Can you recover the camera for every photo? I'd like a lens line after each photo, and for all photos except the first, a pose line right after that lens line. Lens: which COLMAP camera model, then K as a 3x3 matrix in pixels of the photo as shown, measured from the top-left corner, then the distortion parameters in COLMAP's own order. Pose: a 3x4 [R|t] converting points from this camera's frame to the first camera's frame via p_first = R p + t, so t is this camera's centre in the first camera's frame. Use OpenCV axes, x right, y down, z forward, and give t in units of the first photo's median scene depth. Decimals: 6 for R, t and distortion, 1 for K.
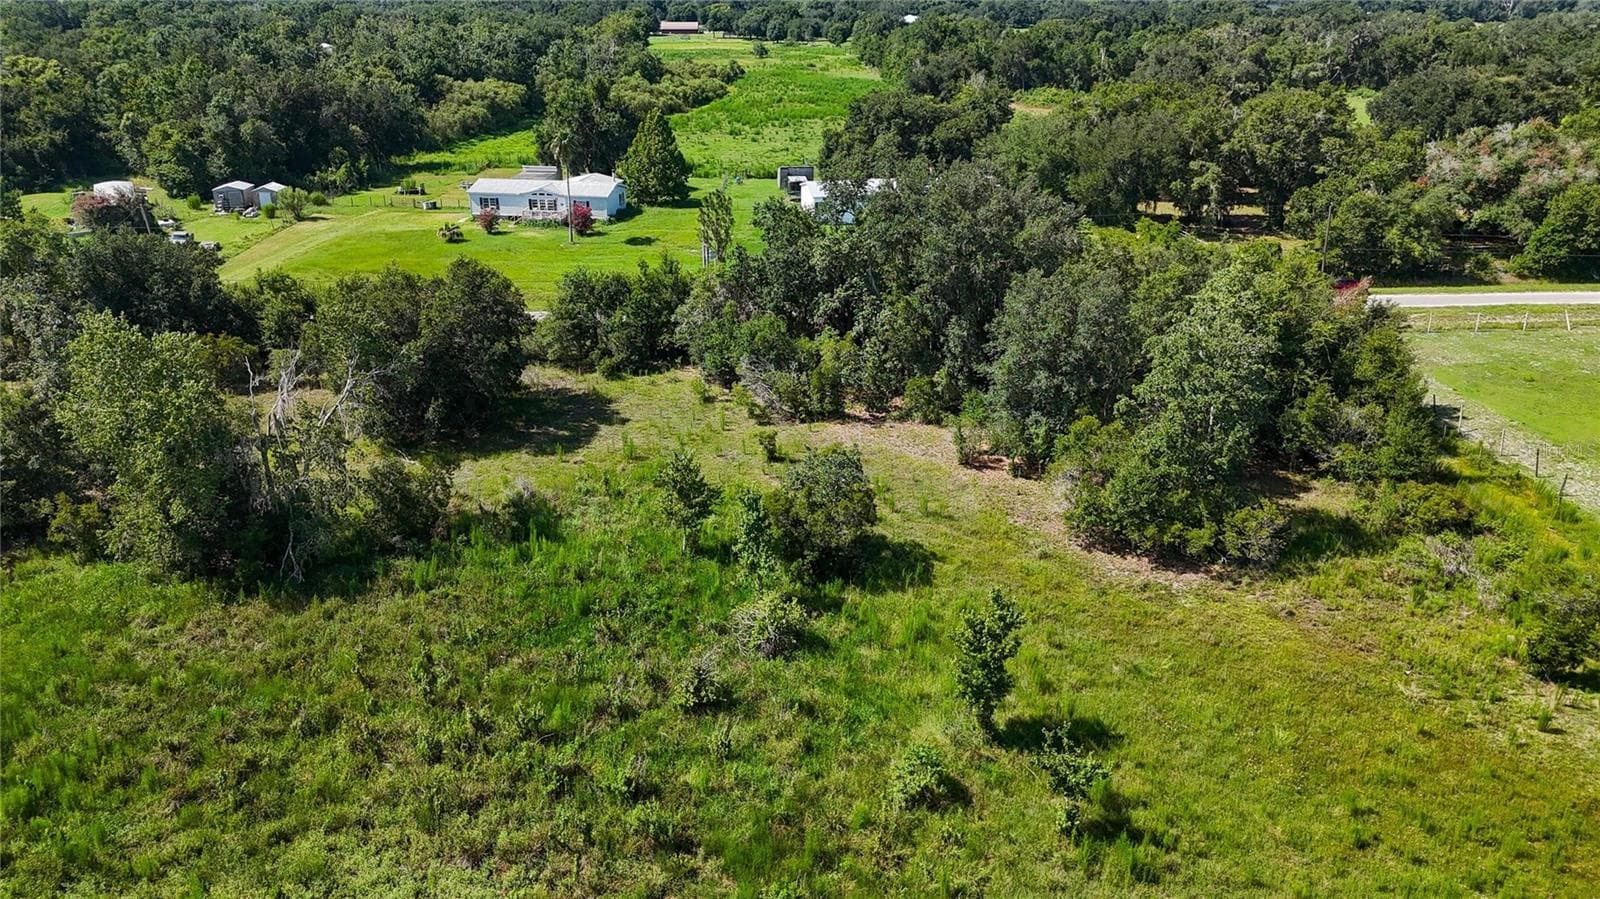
lens RADIAL K [[1188.2, 0, 792.1], [0, 1188.2, 445.6], [0, 0, 1]] dist [0.066715, -0.064868]
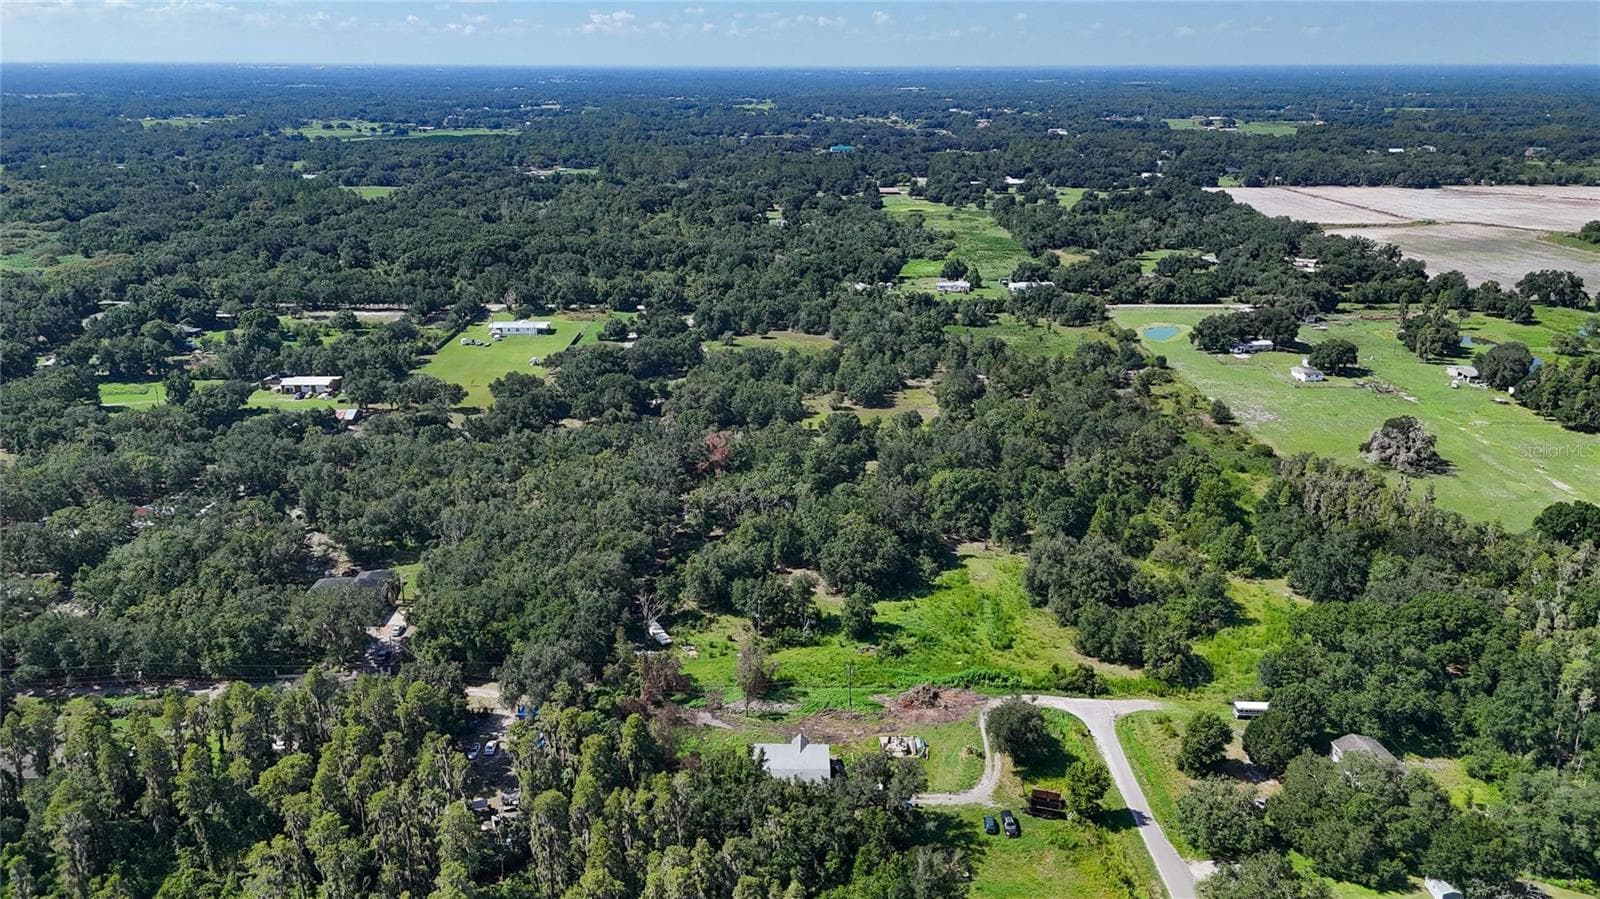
lens RADIAL K [[1188.2, 0, 806.6], [0, 1188.2, 453.2], [0, 0, 1]] dist [0.066715, -0.064868]
pose [[0.998723, 0.016786, -0.047660, -0.526871], [-0.019378, 0.998328, -0.054463, 0.673219], [0.046666, 0.055317, 0.997378, -3.452306]]
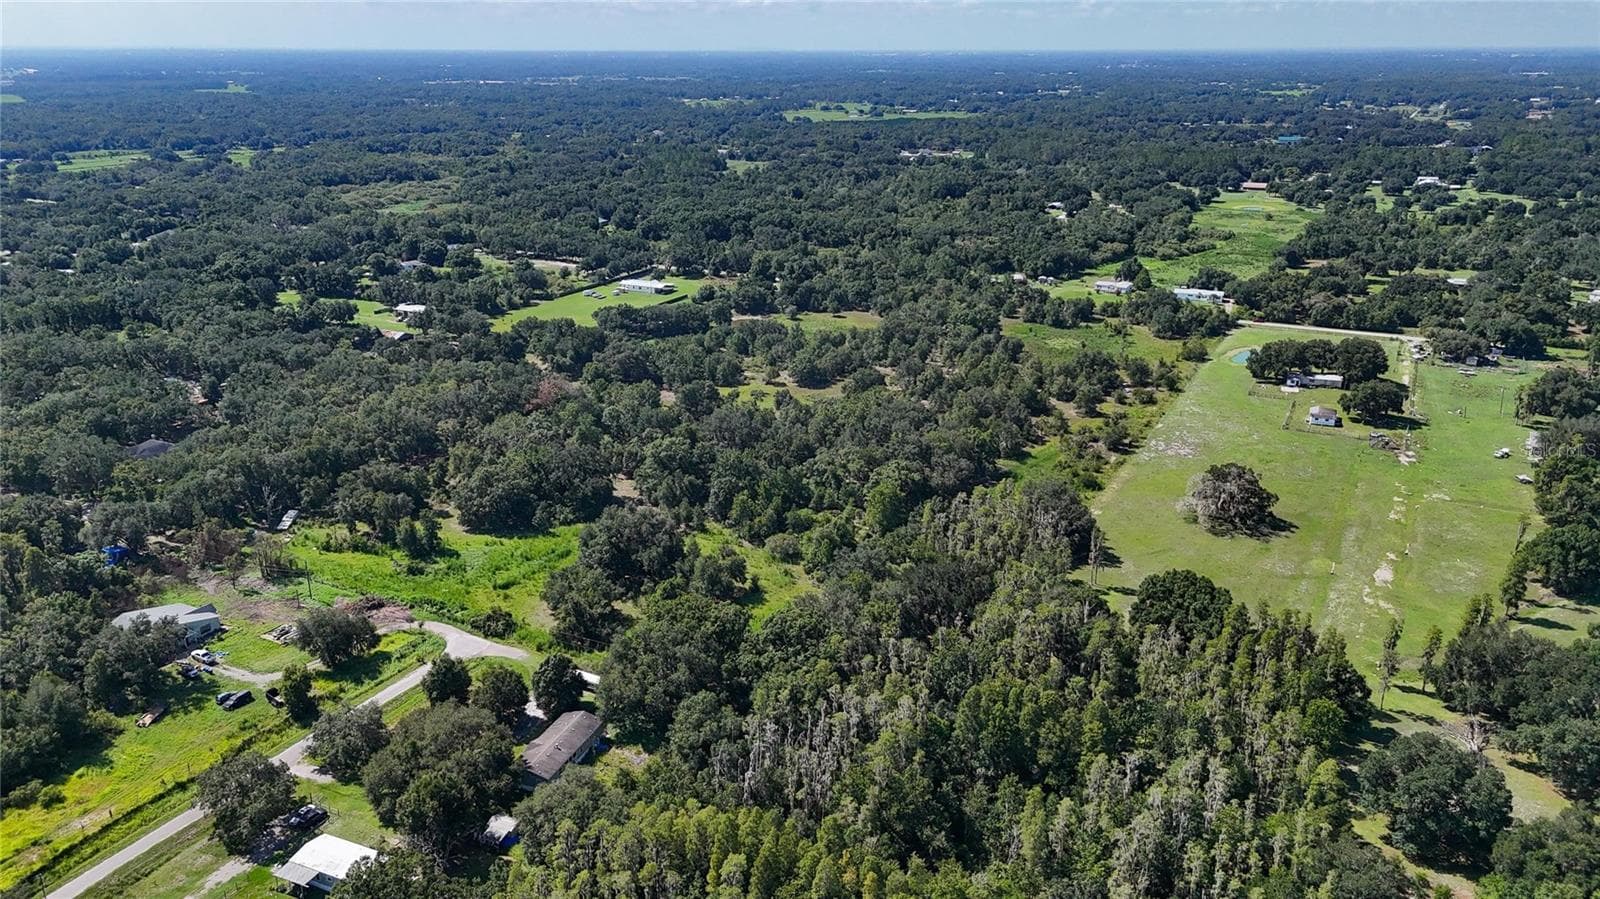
lens RADIAL K [[1188.2, 0, 800.9], [0, 1188.2, 452.0], [0, 0, 1]] dist [0.066715, -0.064868]
pose [[0.859698, 0.164463, -0.483603, 0.972636], [-0.185759, 0.982587, 0.003933, 0.548687], [0.475829, 0.086452, 0.875279, -3.135333]]
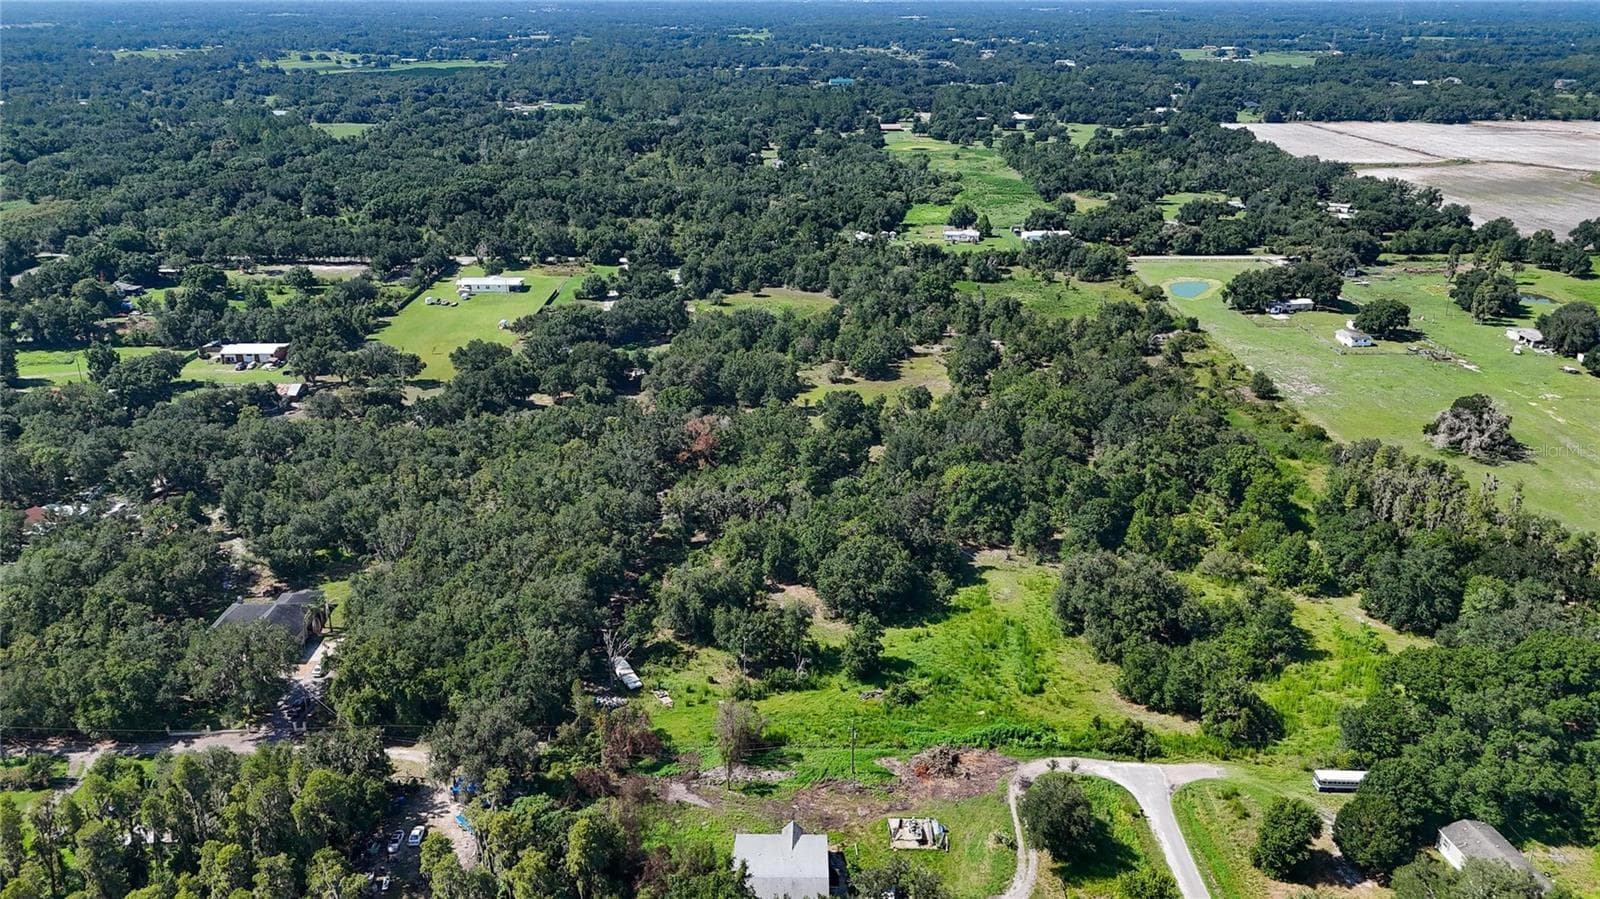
lens RADIAL K [[1188.2, 0, 806.1], [0, 1188.2, 453.3], [0, 0, 1]] dist [0.066715, -0.064868]
pose [[0.998774, 0.017948, -0.046143, -0.536085], [-0.018031, 0.999836, -0.001381, 0.568416], [0.046111, 0.002212, 0.998934, -3.176608]]
